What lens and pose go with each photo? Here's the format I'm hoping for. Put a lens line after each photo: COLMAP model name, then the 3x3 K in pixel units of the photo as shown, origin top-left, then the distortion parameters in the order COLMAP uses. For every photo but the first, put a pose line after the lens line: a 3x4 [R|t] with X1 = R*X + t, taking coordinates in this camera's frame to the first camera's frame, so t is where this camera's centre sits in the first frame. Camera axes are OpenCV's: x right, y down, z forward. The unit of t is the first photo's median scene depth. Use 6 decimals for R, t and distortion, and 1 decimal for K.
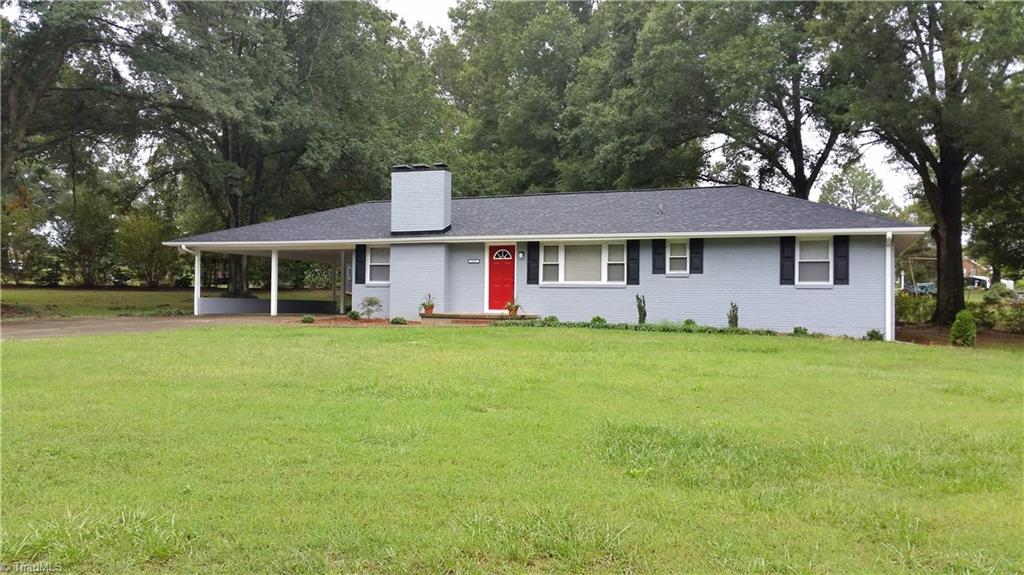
lens RADIAL K [[828.2, 0, 517.5], [0, 828.2, 294.5], [0, 0, 1]] dist [0.159750, -0.332761]
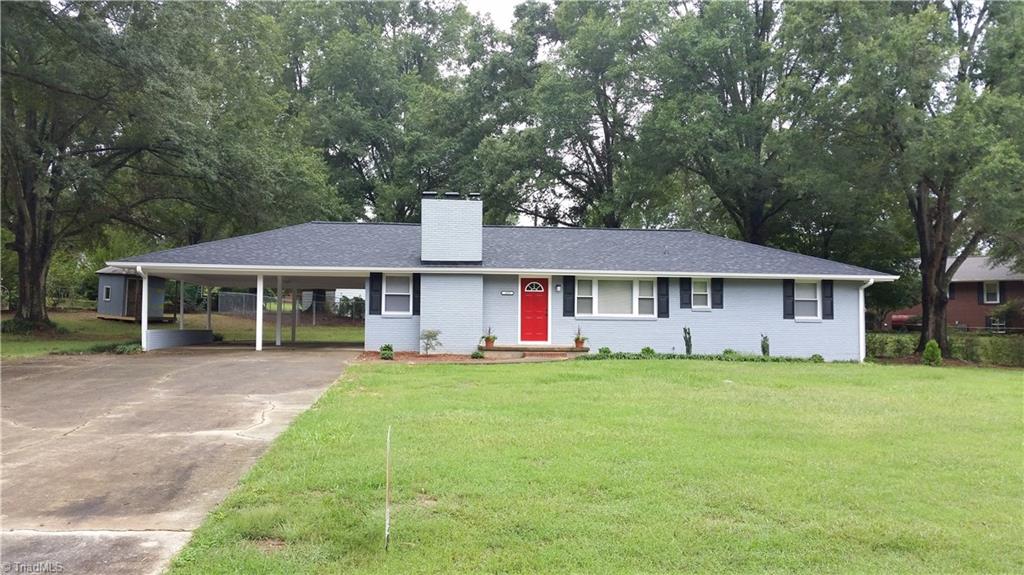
lens RADIAL K [[828.2, 0, 517.5], [0, 828.2, 294.5], [0, 0, 1]] dist [0.159750, -0.332761]
pose [[0.868062, 0.019232, 0.496083, -0.560806], [-0.001694, 0.999358, -0.035779, -0.002592], [-0.496452, 0.030218, 0.867538, 0.129102]]
